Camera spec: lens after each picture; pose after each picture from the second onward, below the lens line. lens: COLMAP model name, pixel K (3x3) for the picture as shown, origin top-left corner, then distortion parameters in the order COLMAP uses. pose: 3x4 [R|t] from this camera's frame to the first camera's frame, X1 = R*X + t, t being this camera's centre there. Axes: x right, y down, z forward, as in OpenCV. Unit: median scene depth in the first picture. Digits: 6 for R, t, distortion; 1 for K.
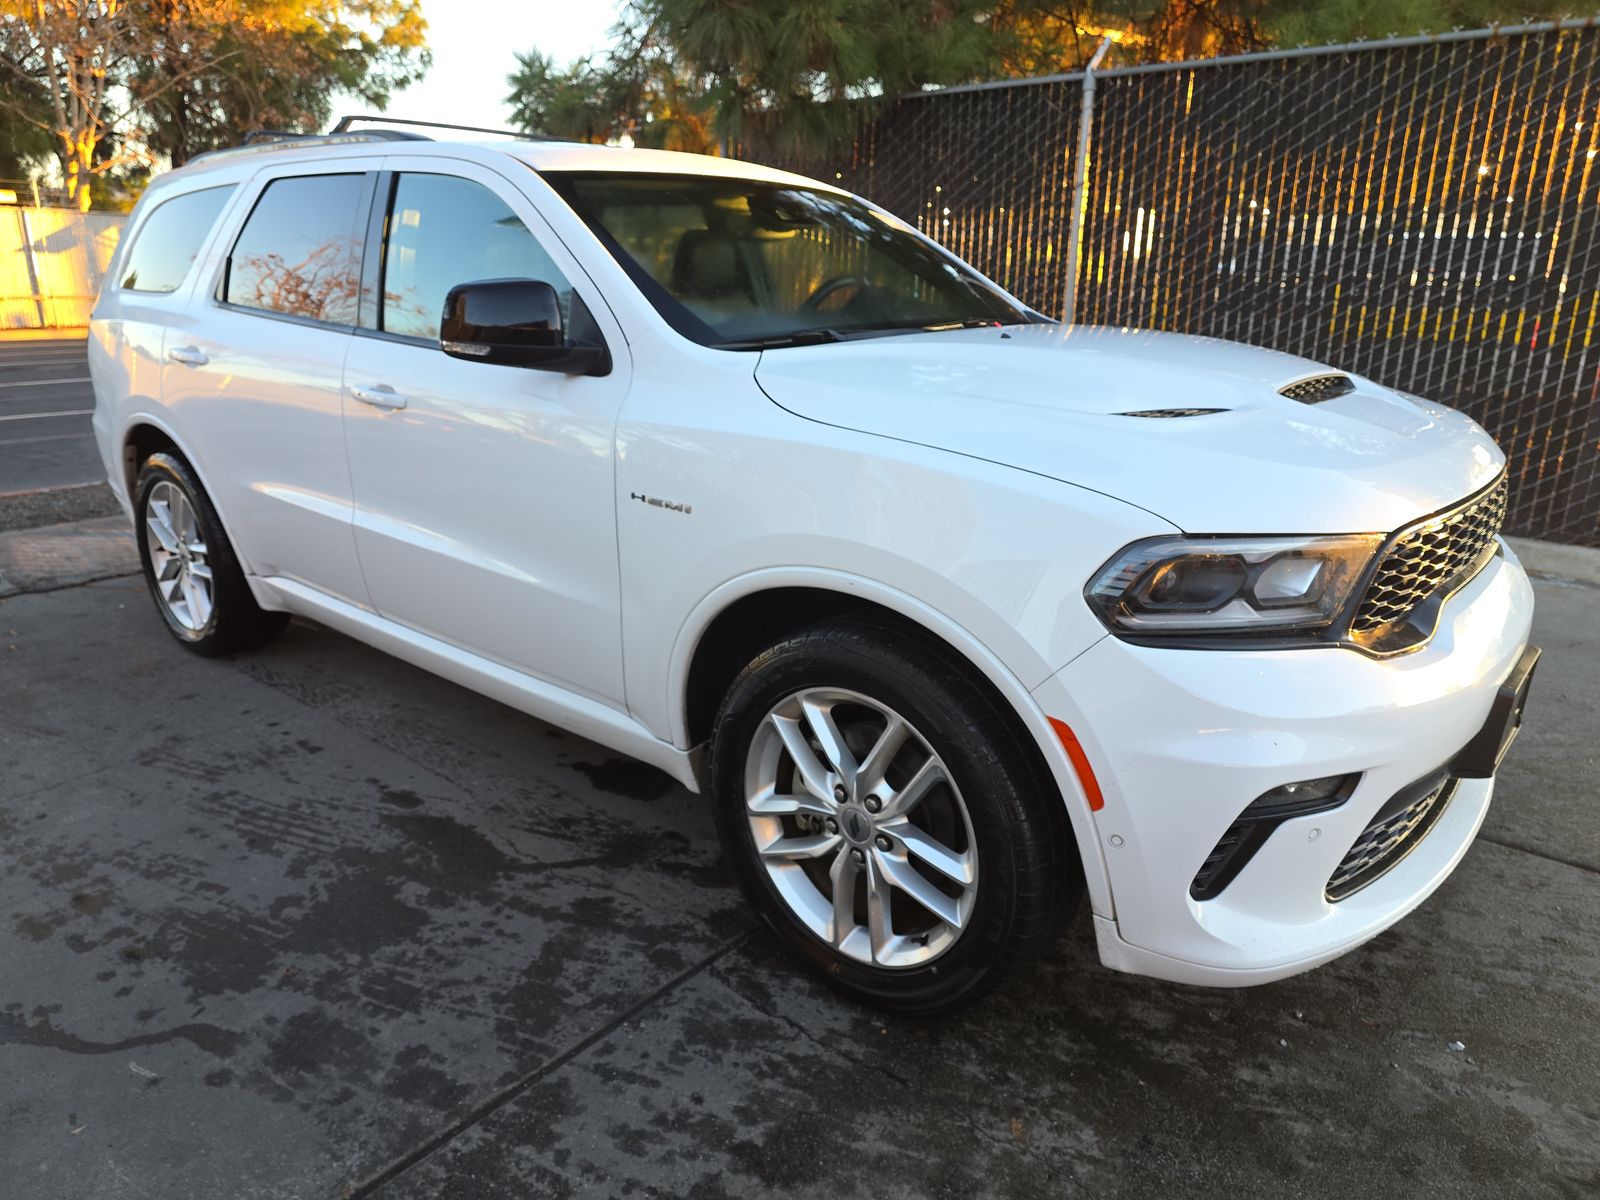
lens RADIAL K [[1056.6, 0, 800.0], [0, 1056.6, 600.0], [0, 0, 1]] dist [0.072664, -0.061623]
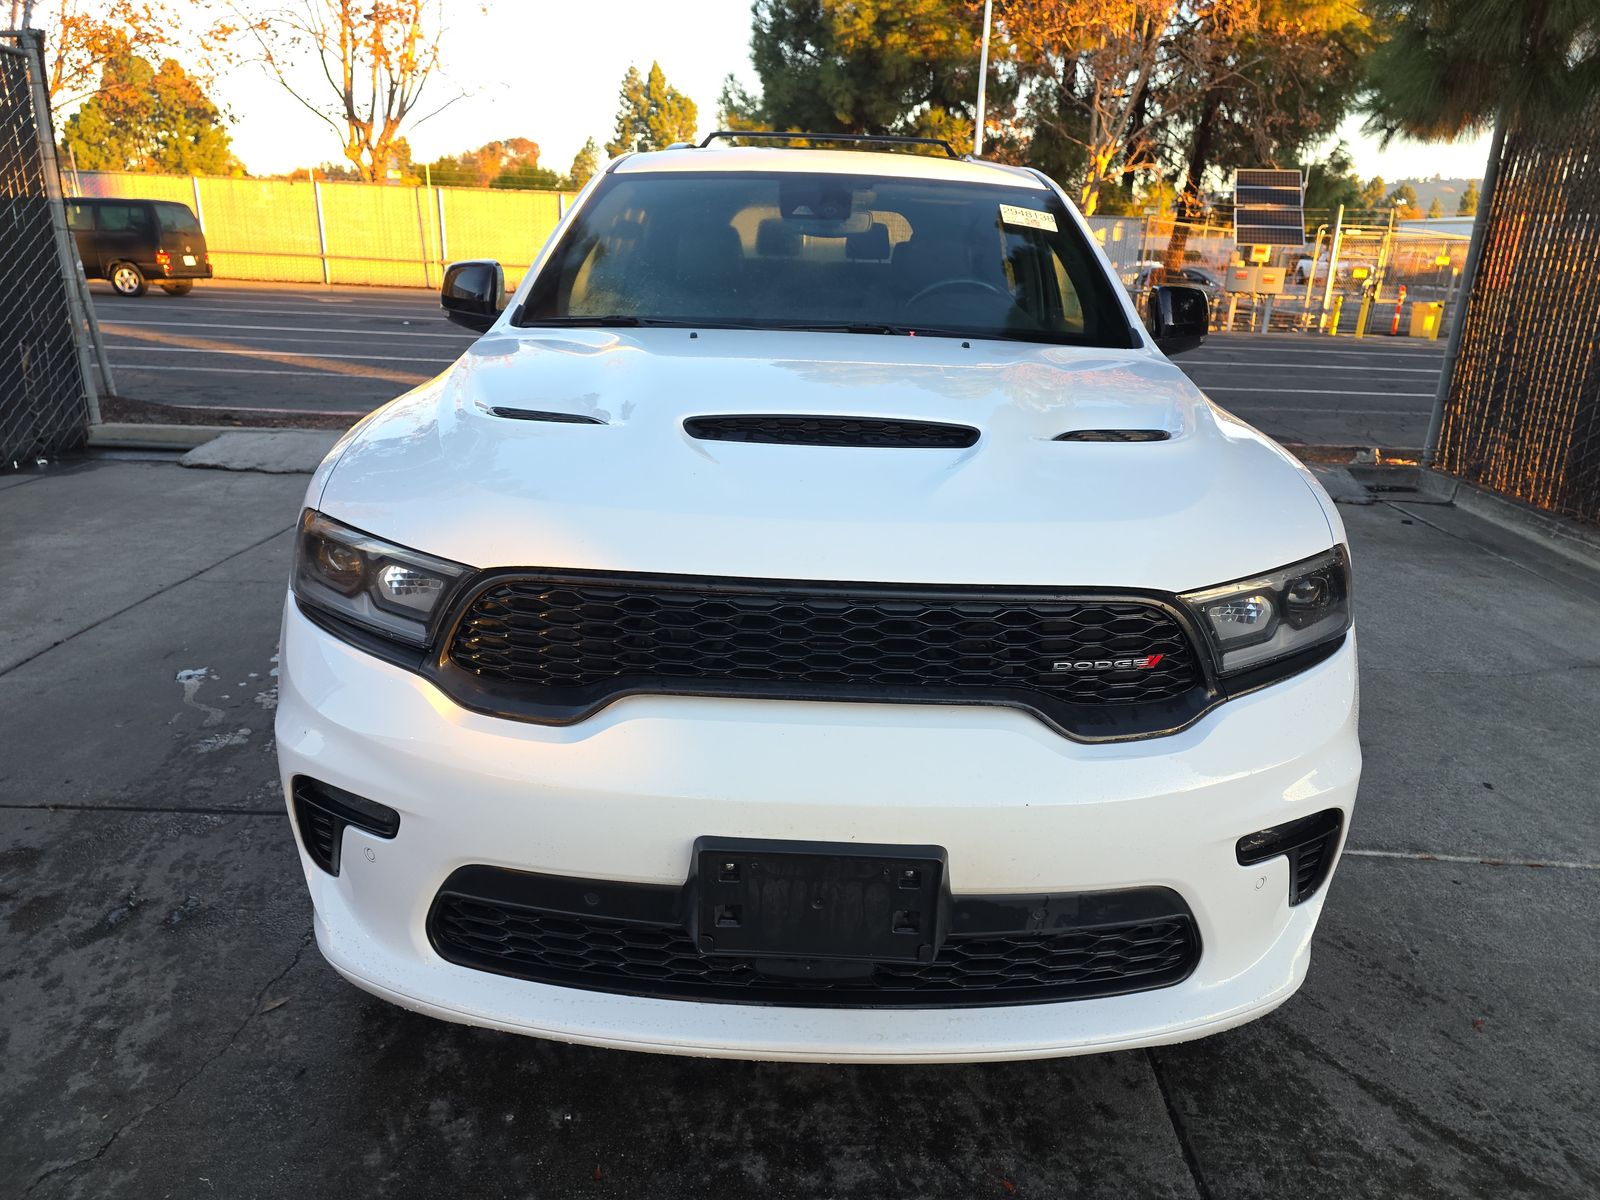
lens RADIAL K [[1056.6, 0, 800.0], [0, 1056.6, 600.0], [0, 0, 1]] dist [0.072664, -0.061623]
pose [[0.649499, 0.256567, -0.715769, 0.415880], [-0.257244, 0.959987, 0.110681, -0.060967], [0.715526, 0.112240, 0.689511, 0.184115]]
